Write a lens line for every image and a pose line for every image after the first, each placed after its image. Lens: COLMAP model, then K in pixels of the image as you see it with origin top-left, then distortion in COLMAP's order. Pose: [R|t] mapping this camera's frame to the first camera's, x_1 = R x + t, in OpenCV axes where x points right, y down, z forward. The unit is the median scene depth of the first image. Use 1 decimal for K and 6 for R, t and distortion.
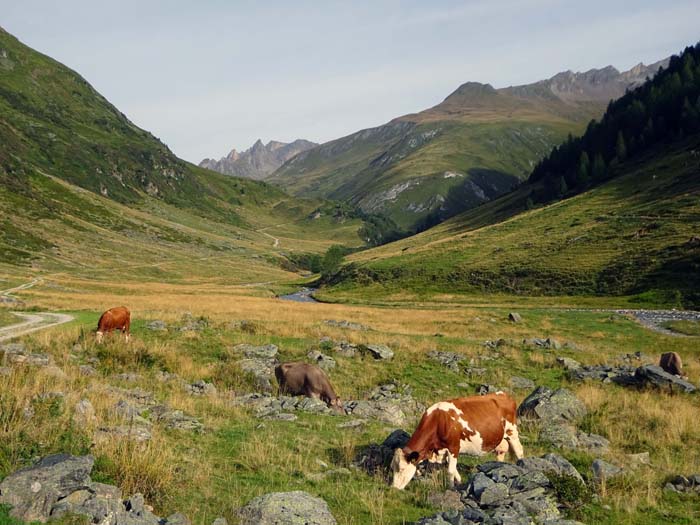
lens RADIAL K [[786.4, 0, 350.1], [0, 786.4, 262.2], [0, 0, 1]] dist [-0.000561, 0.000000]
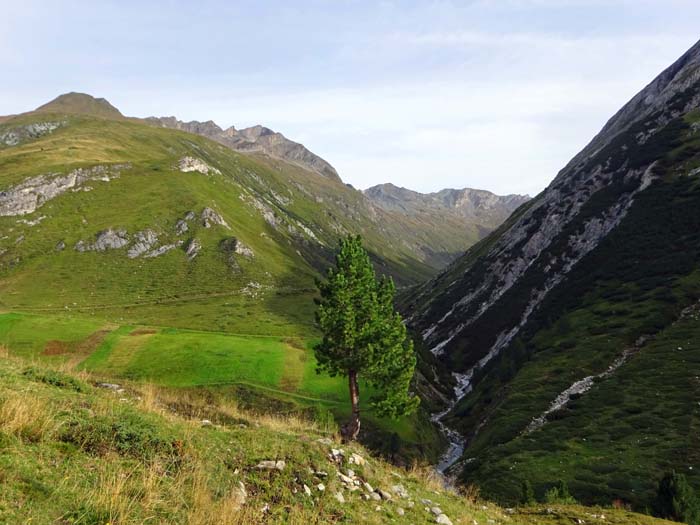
lens RADIAL K [[606.3, 0, 350.7], [0, 606.3, 261.8], [0, 0, 1]] dist [-0.003113, -0.003703]
pose [[0.777126, 0.043683, 0.627827, 0.000320], [0.004495, 0.997177, -0.074946, -0.022837], [-0.629329, 0.061064, 0.774737, 0.400374]]
